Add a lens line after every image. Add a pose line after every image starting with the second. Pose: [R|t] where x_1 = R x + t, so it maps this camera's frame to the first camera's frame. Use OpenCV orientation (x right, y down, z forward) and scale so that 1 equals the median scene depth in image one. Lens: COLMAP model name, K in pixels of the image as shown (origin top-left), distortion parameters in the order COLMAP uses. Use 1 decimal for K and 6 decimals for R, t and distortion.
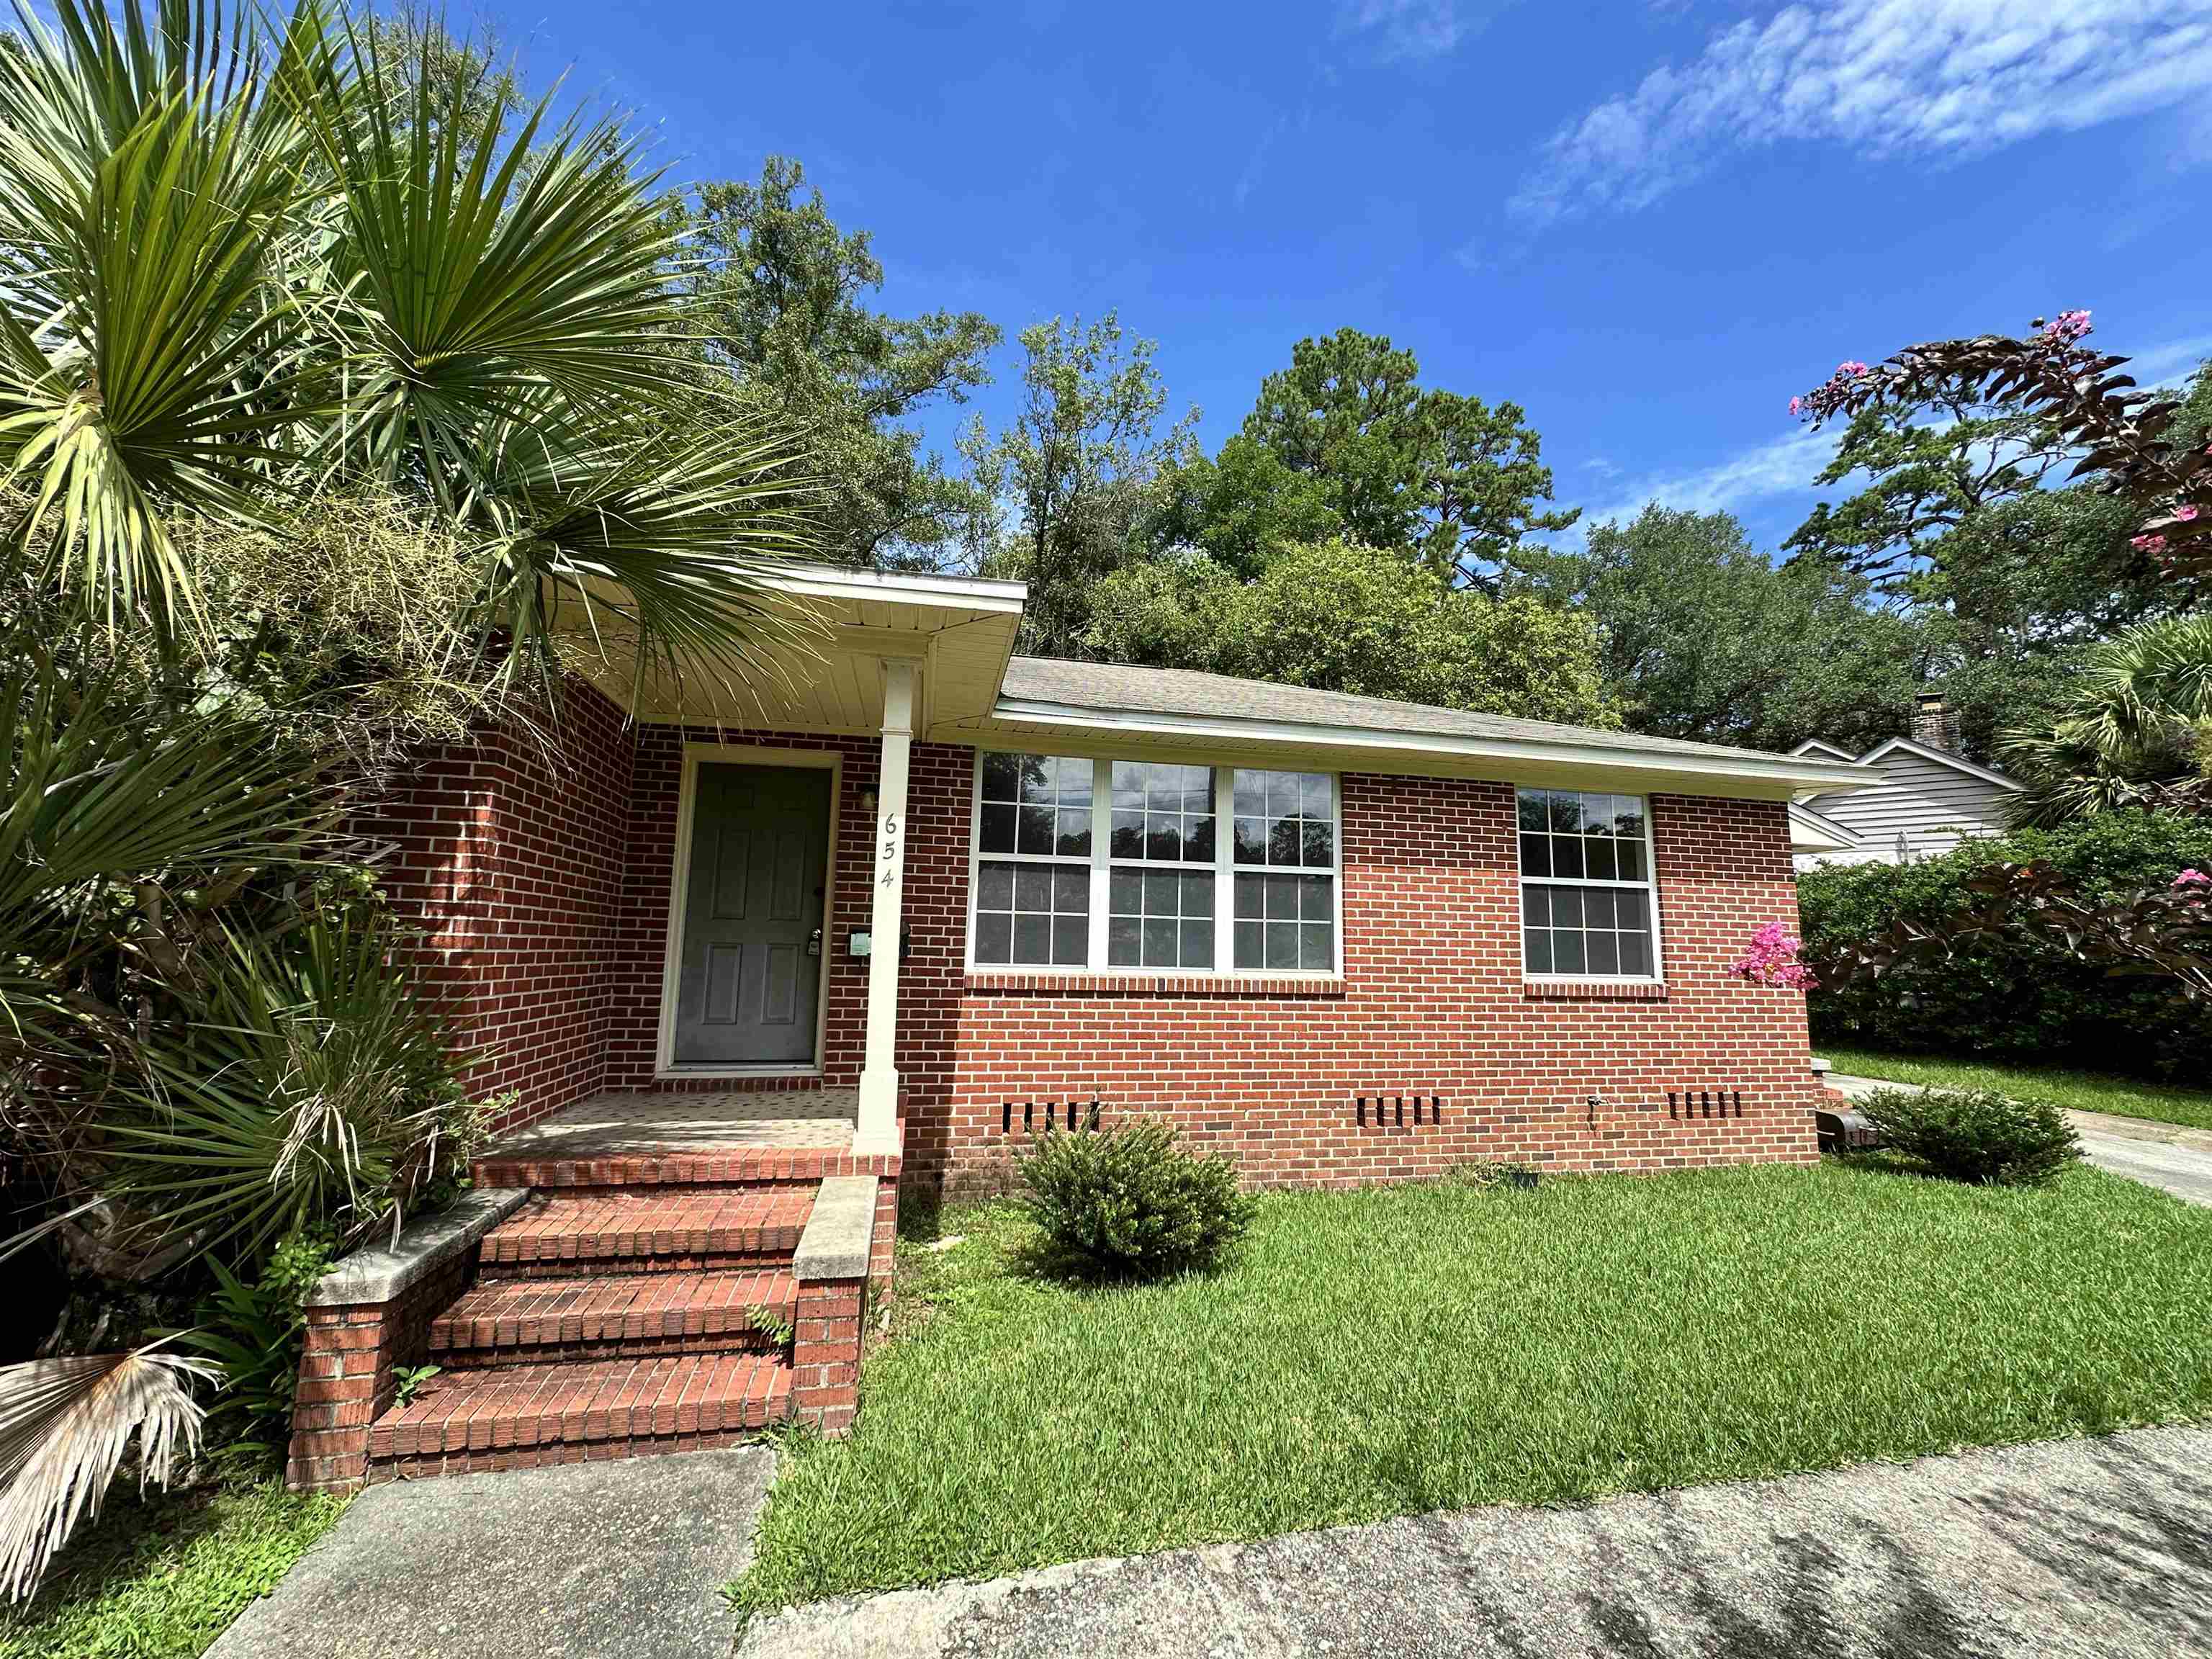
lens RADIAL K [[881.1, 0, 1105.0], [0, 881.1, 829.4], [0, 0, 1]] dist [-0.003756, 0.000830]
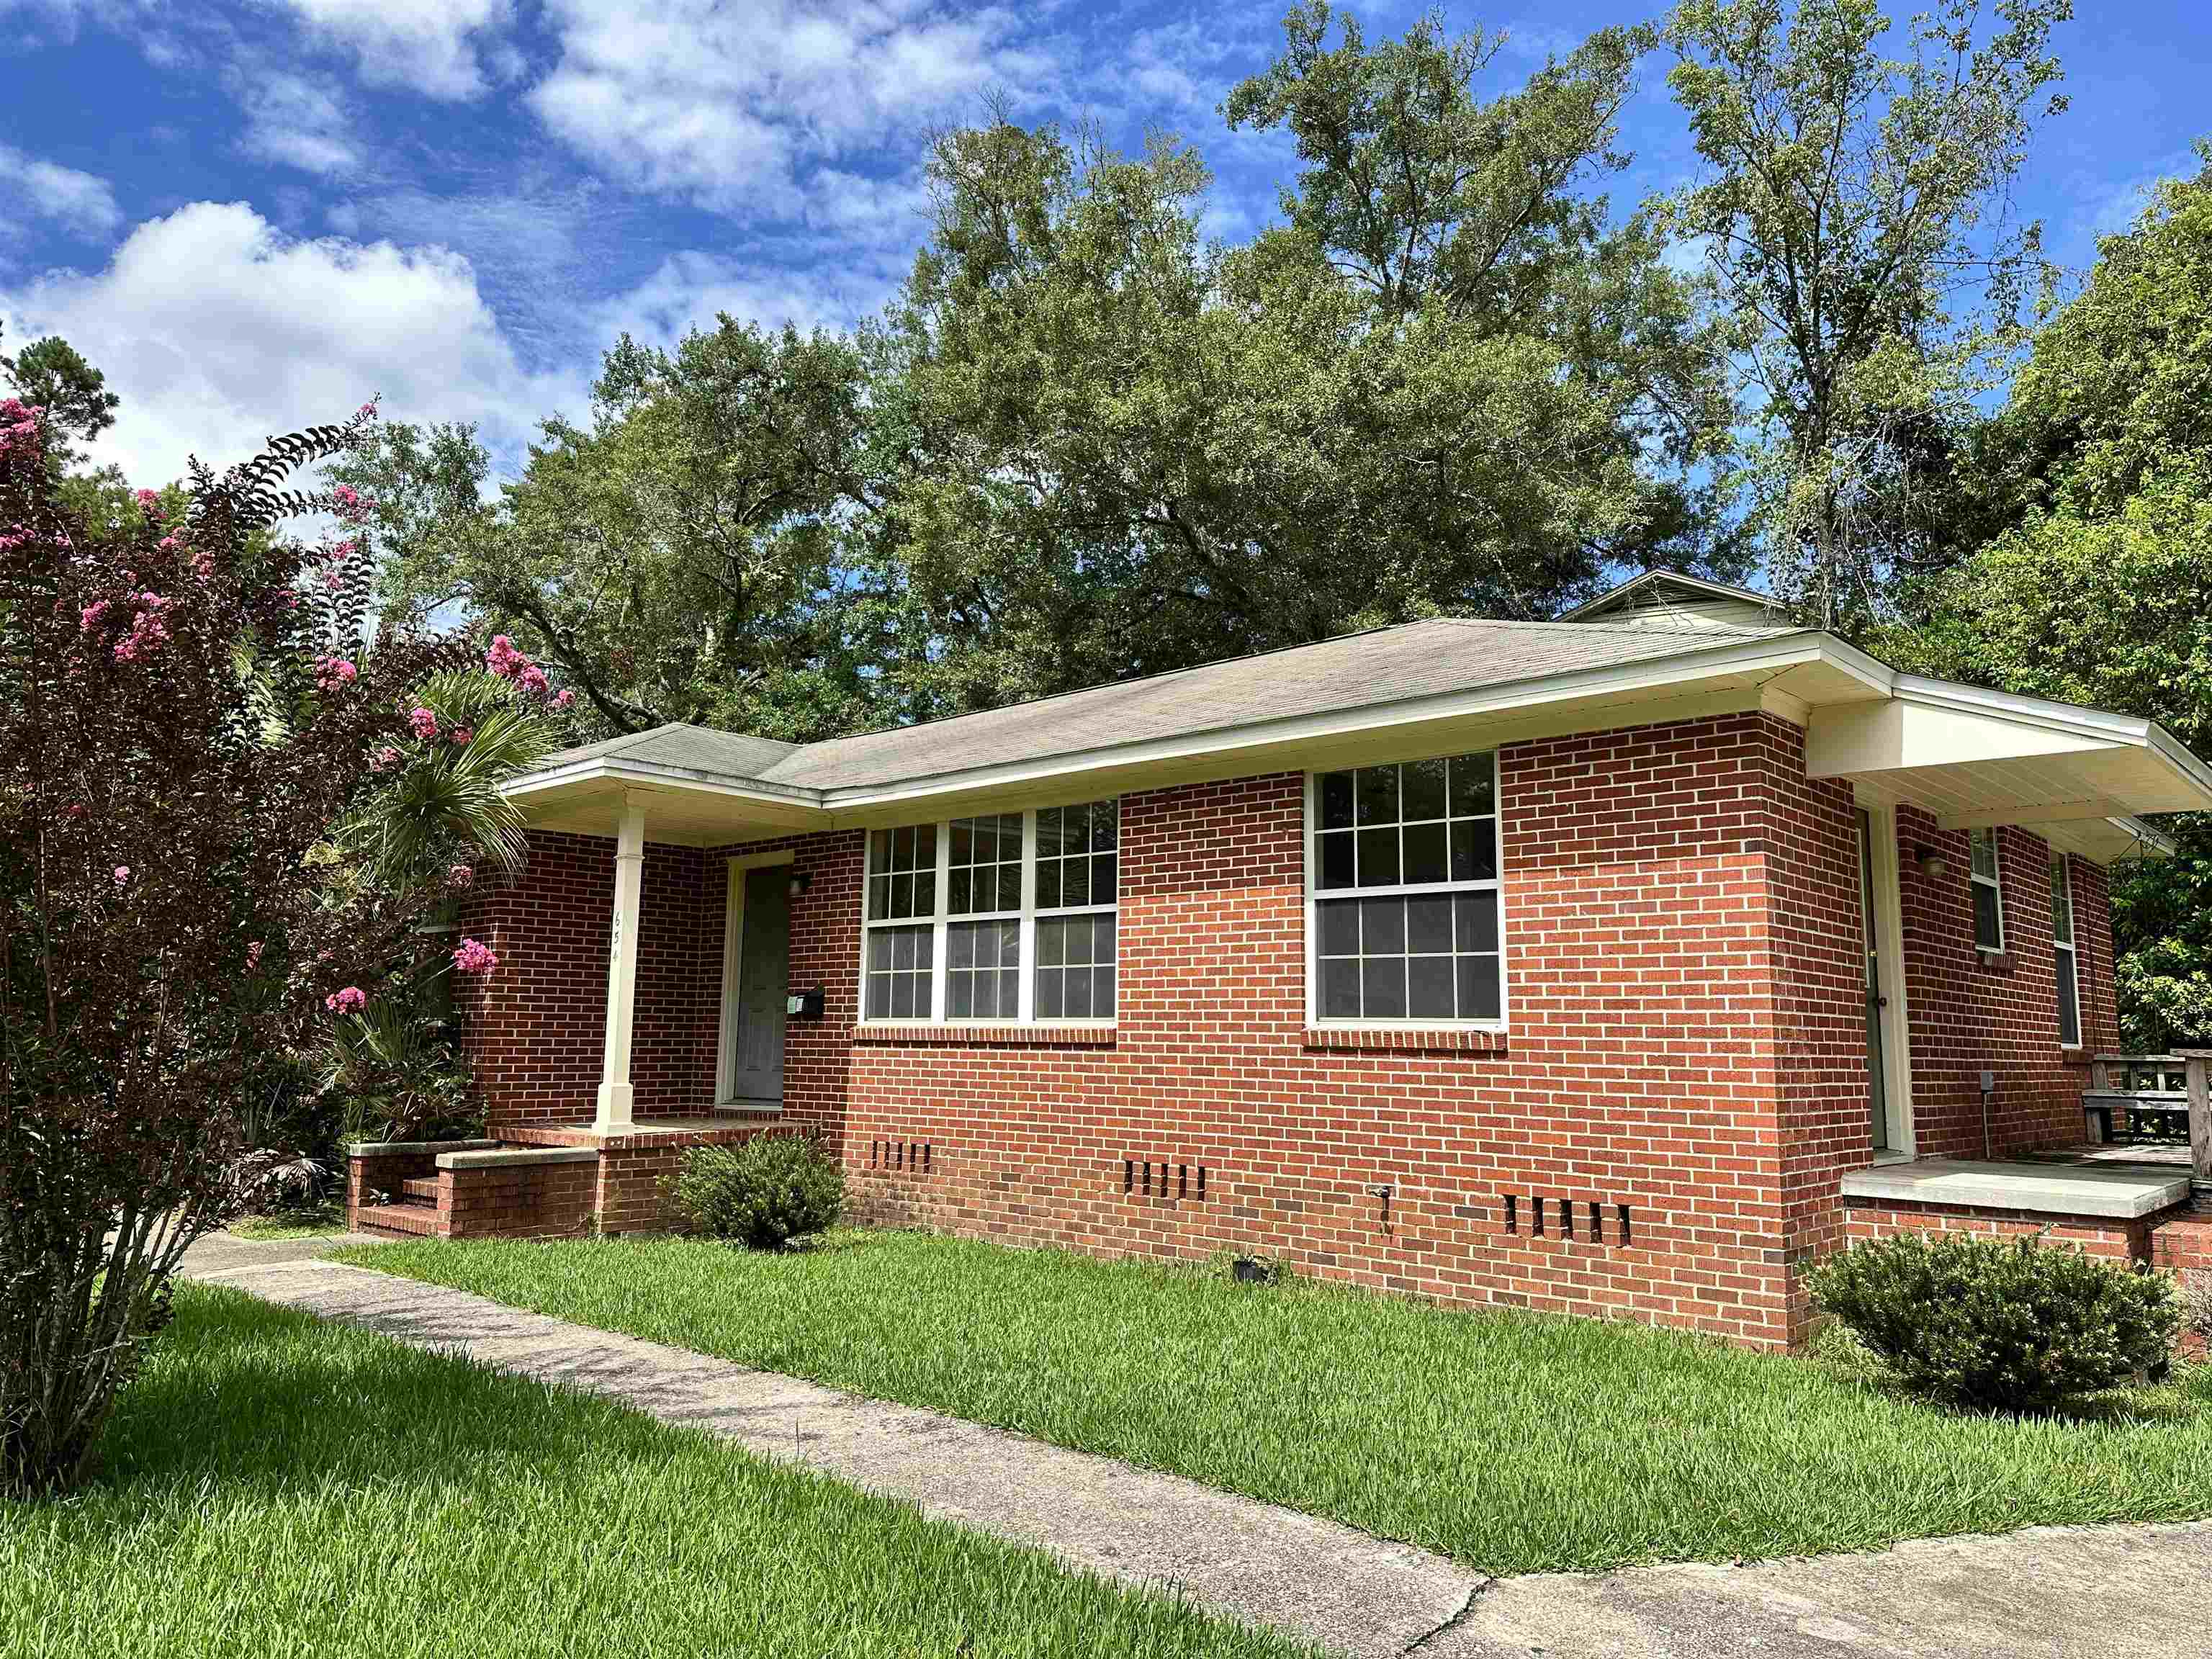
lens RADIAL K [[1524.8, 0, 1107.2], [0, 1524.8, 822.8], [0, 0, 1]] dist [0.135650, -0.209219]
pose [[0.578429, -0.128351, -0.805572, 1.556442], [0.111089, 0.990738, -0.078088, 0.084652], [0.808133, -0.044322, 0.587330, 0.086927]]
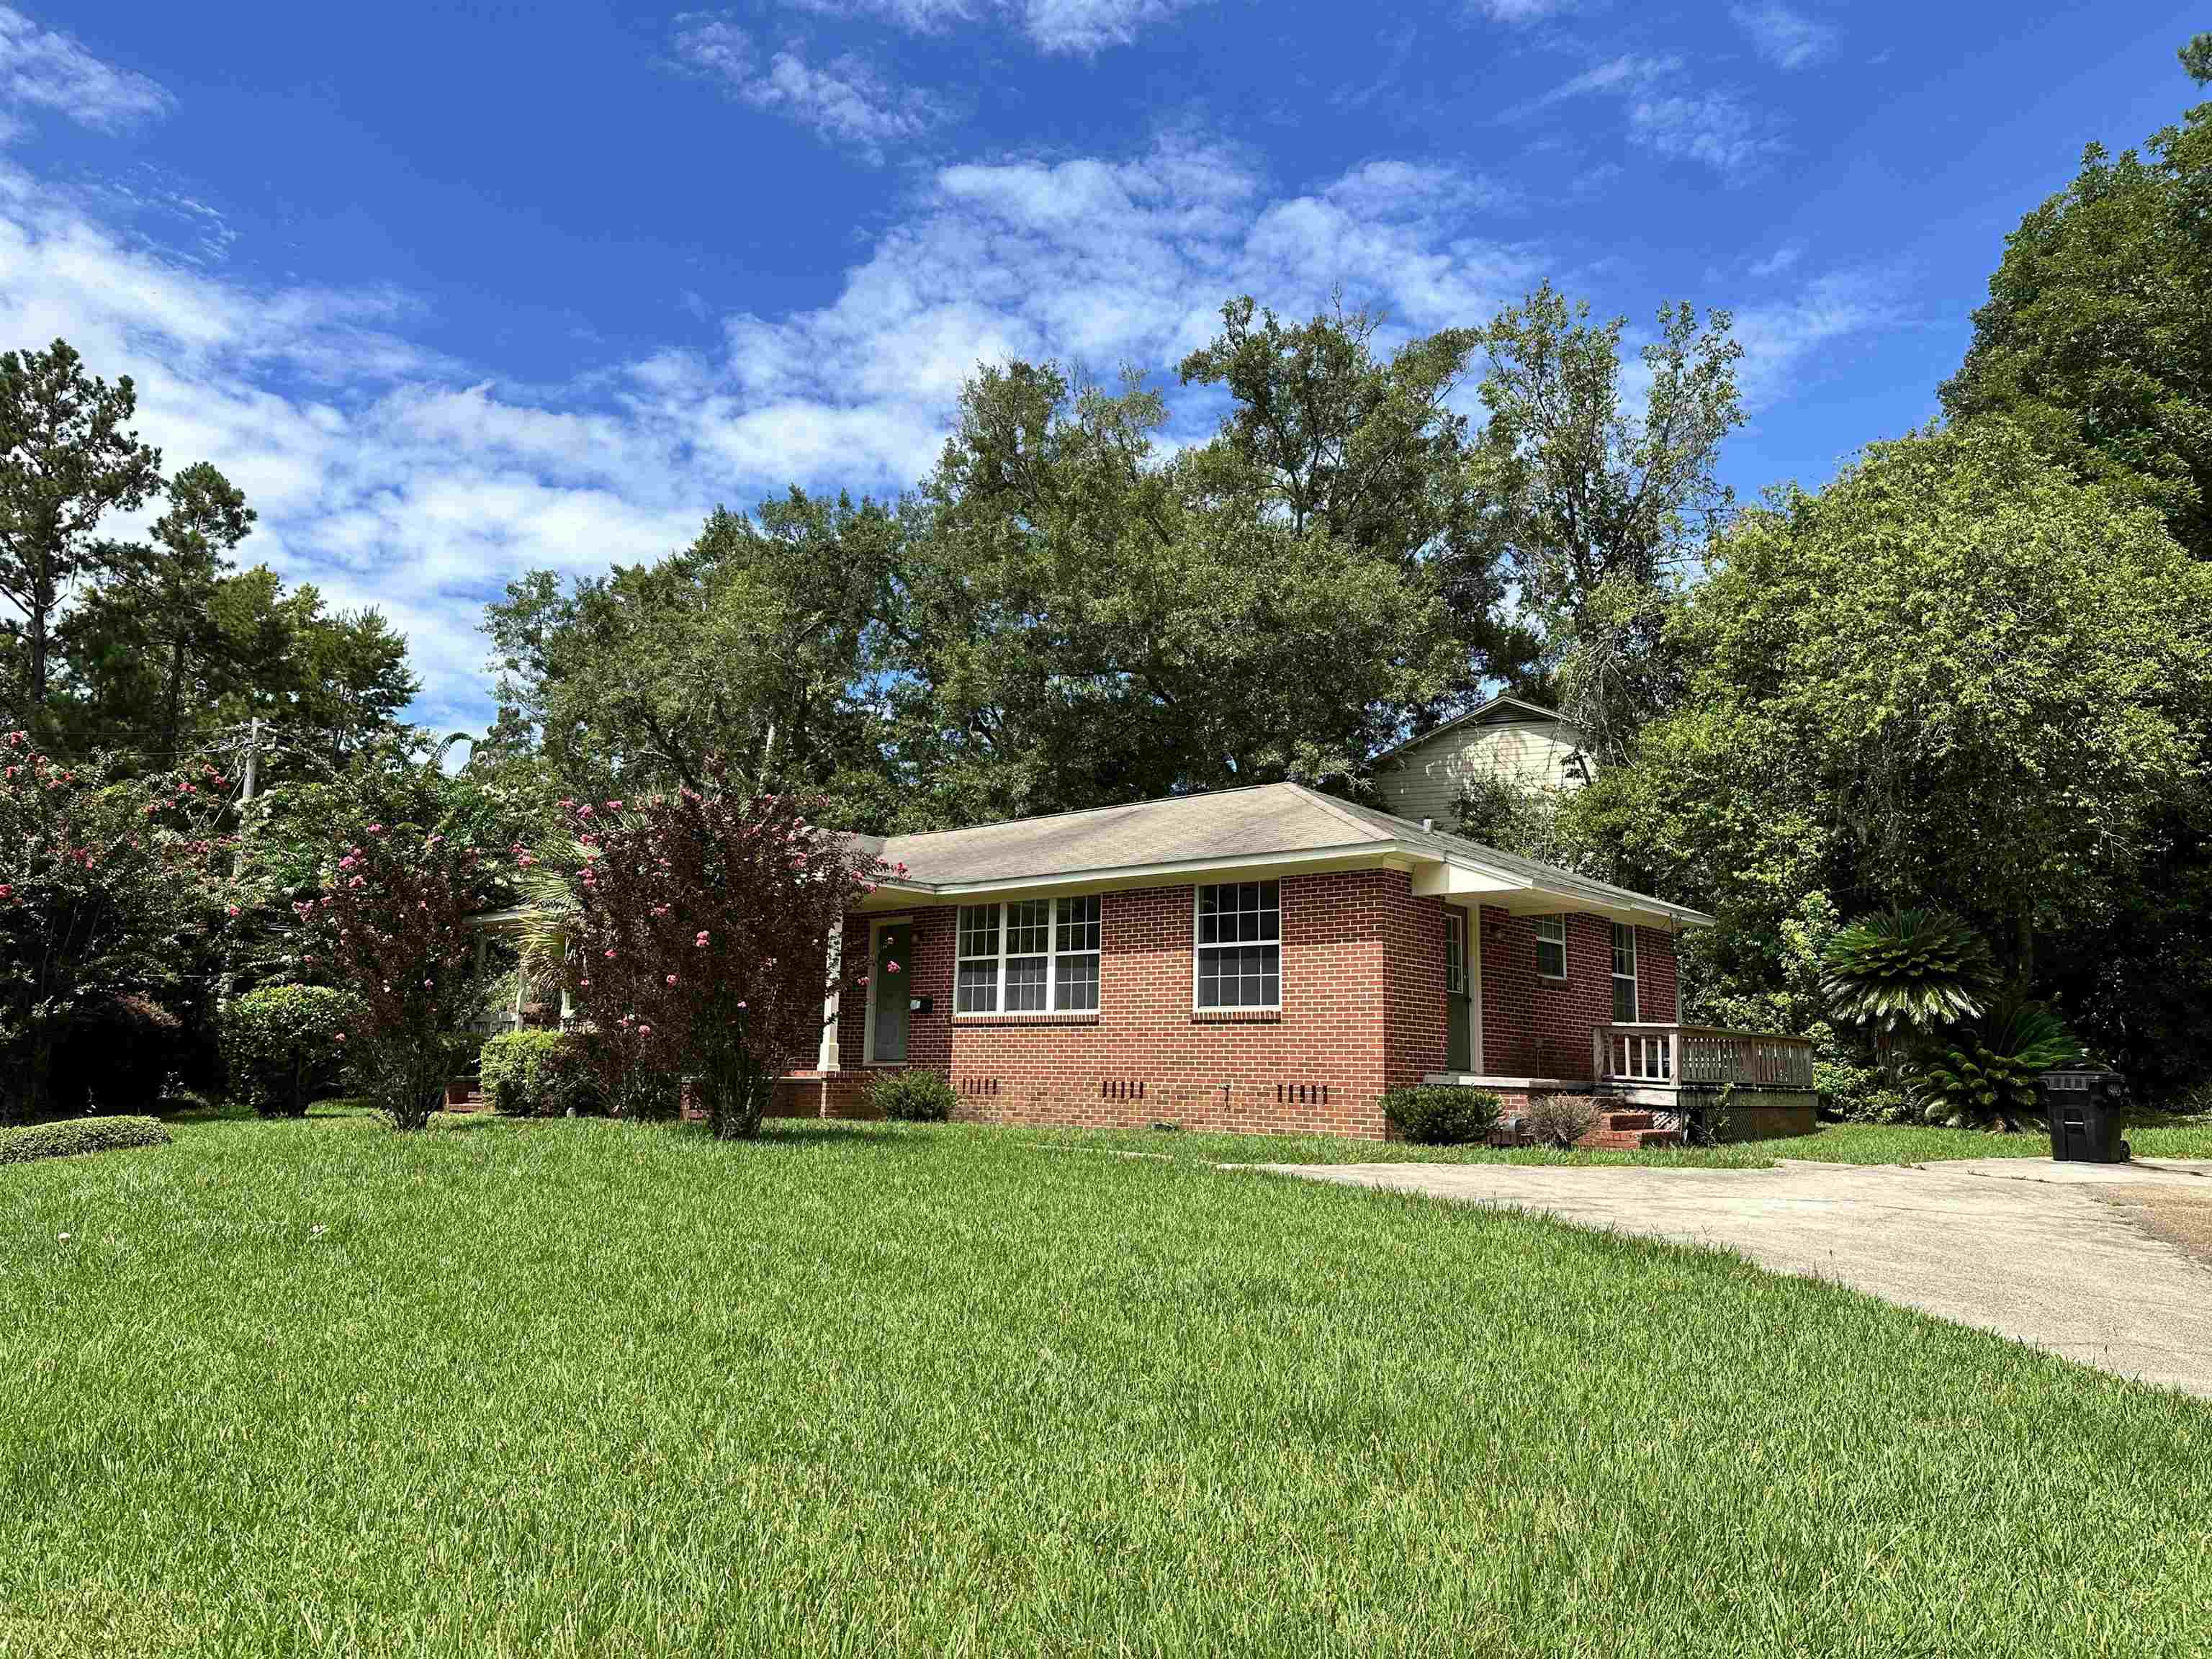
lens RADIAL K [[1542.0, 0, 1109.1], [0, 1542.0, 835.7], [0, 0, 1]] dist [0.157287, -0.318563]
pose [[0.595580, -0.135843, -0.791726, 2.754894], [0.102985, 0.990377, -0.092456, 0.107219], [0.796667, -0.026471, 0.603839, -0.816919]]
